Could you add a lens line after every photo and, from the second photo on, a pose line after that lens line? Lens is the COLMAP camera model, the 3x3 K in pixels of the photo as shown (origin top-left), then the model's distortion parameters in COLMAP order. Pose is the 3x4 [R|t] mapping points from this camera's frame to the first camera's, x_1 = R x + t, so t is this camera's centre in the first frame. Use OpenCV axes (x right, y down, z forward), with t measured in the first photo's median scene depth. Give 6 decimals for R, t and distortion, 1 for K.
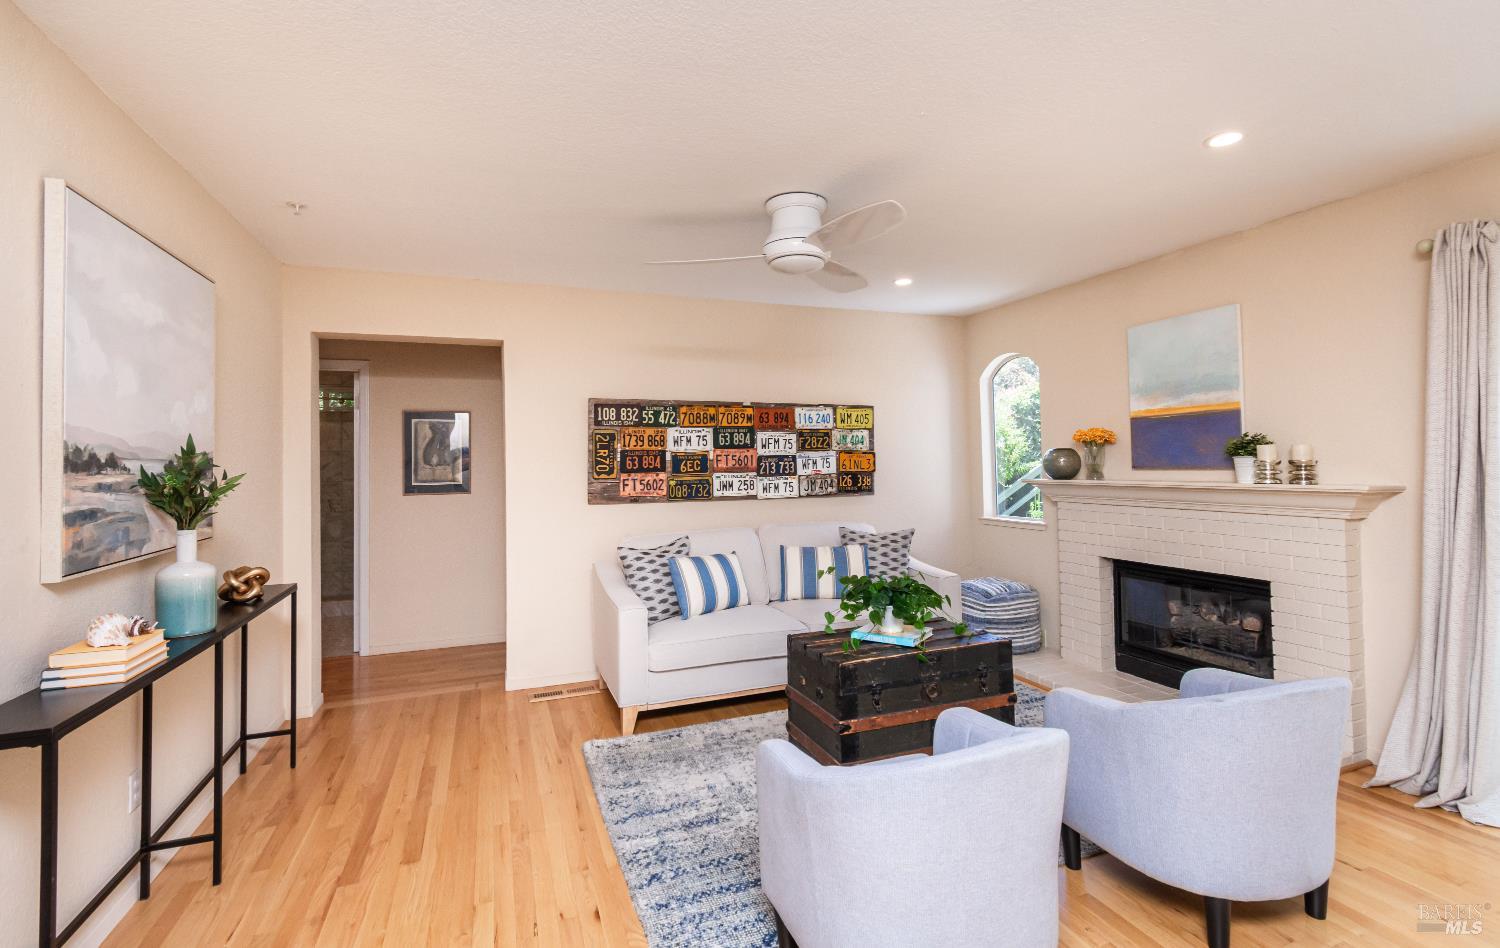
lens RADIAL K [[667.6, 0, 748.6], [0, 667.6, 448.1], [0, 0, 1]] dist [0.000625, 0.000073]
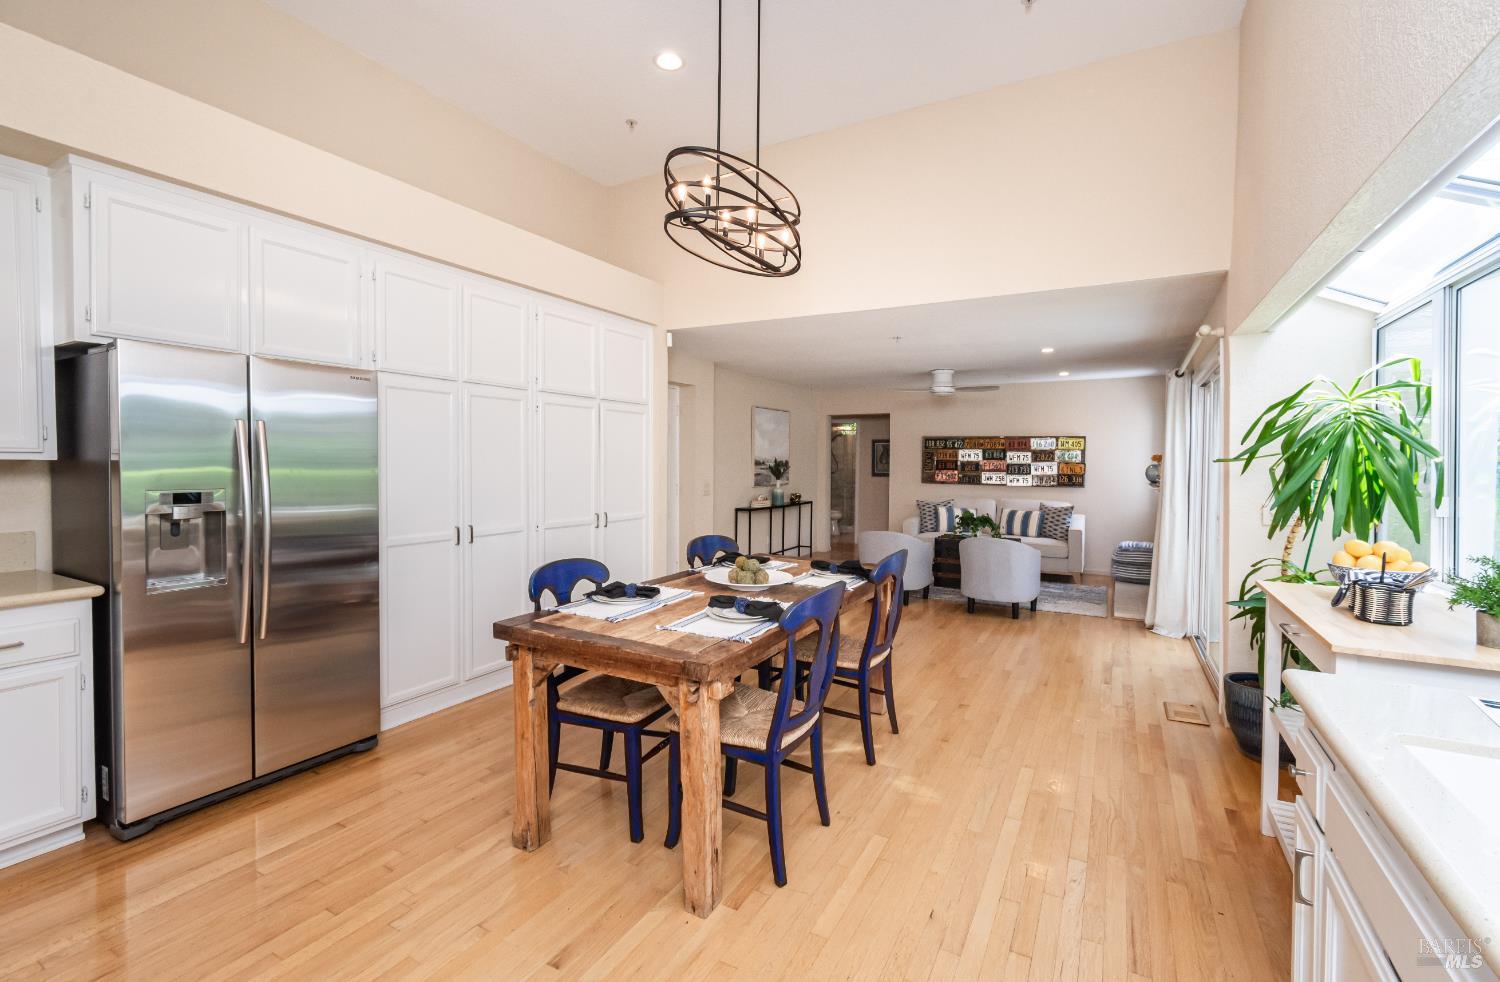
lens RADIAL K [[632.2, 0, 742.5], [0, 632.2, 480.6], [0, 0, 1]] dist [-0.025749, 0.000152]
pose [[0.621080, 0.047774, -0.782290, 0.984455], [-0.000129, 0.998147, 0.060855, -0.051626], [0.783747, -0.037695, 0.619935, -0.753497]]
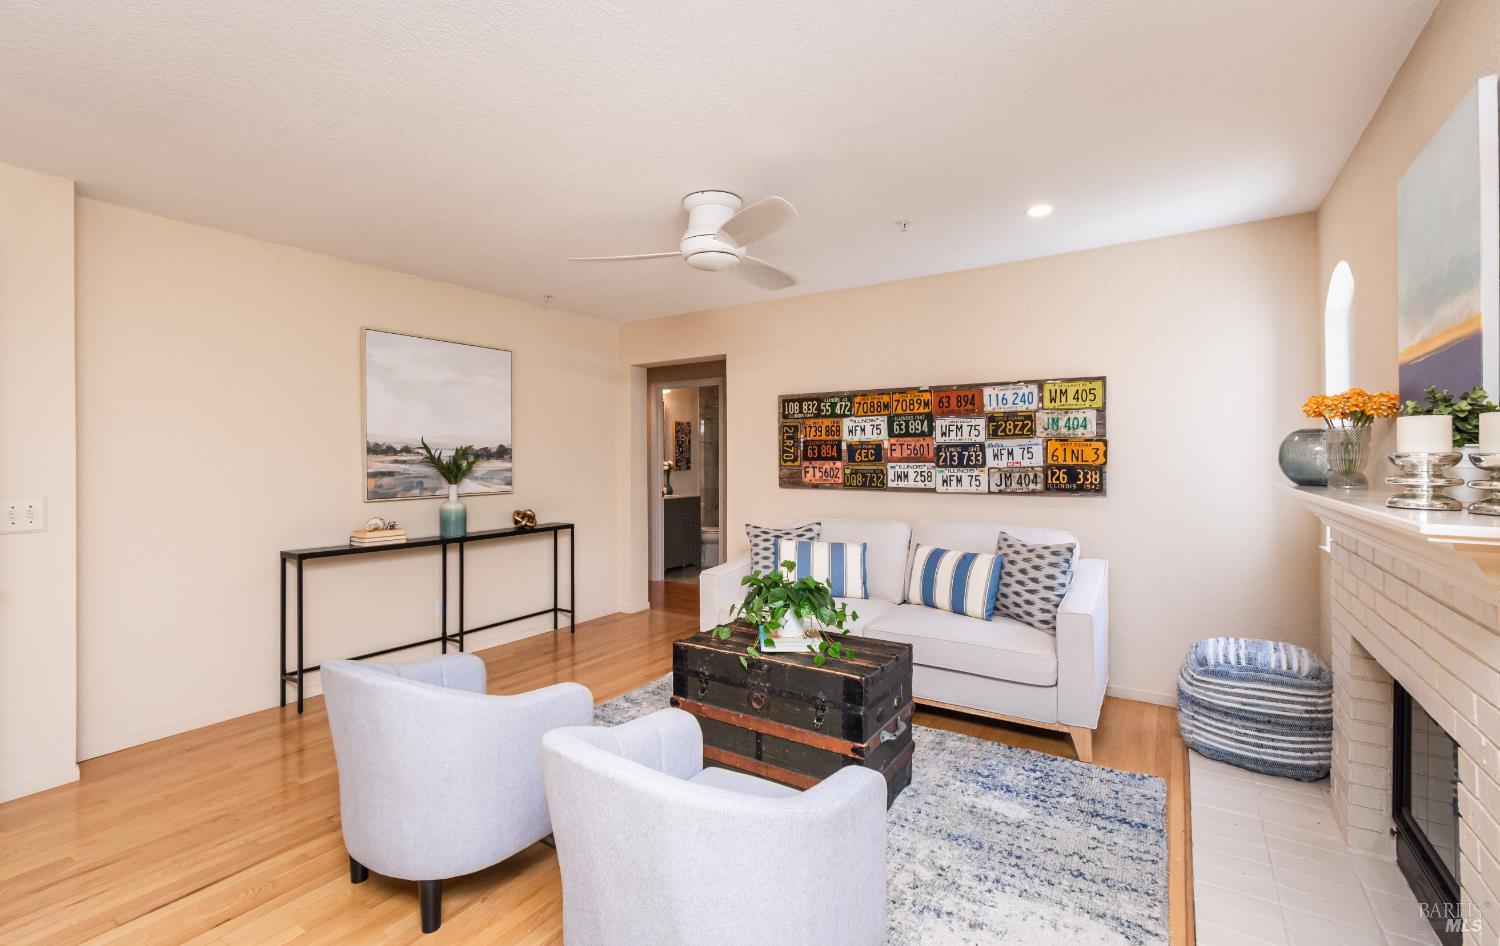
lens RADIAL K [[648.3, 0, 750.0], [0, 648.3, 461.3], [0, 0, 1]] dist [0.000990, -0.000016]
pose [[0.585814, 0.017131, -0.810265, 0.585817], [0.013846, 0.999419, 0.031141, 0.003267], [0.810327, -0.029462, 0.585236, 0.283594]]
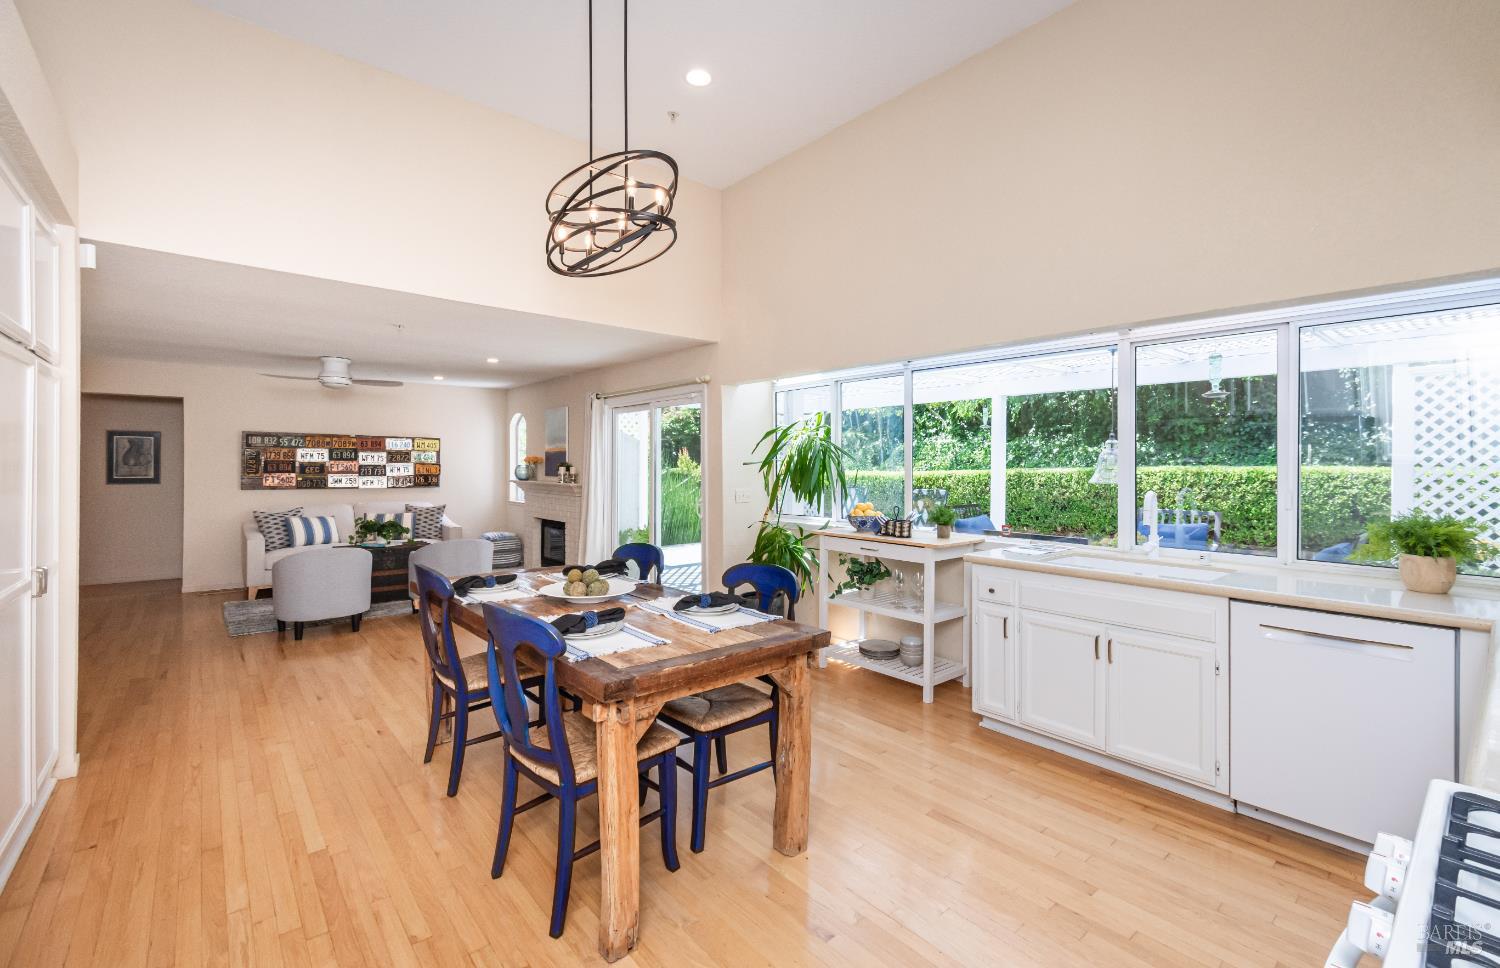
lens RADIAL K [[638.6, 0, 750.4], [0, 638.6, 465.8], [0, 0, 1]] dist [0.000095, -0.000146]
pose [[0.942563, 0.022200, 0.333290, 0.439523], [-0.029556, 0.999418, 0.017014, -0.046600], [-0.332719, -0.025888, 0.942671, -0.987378]]
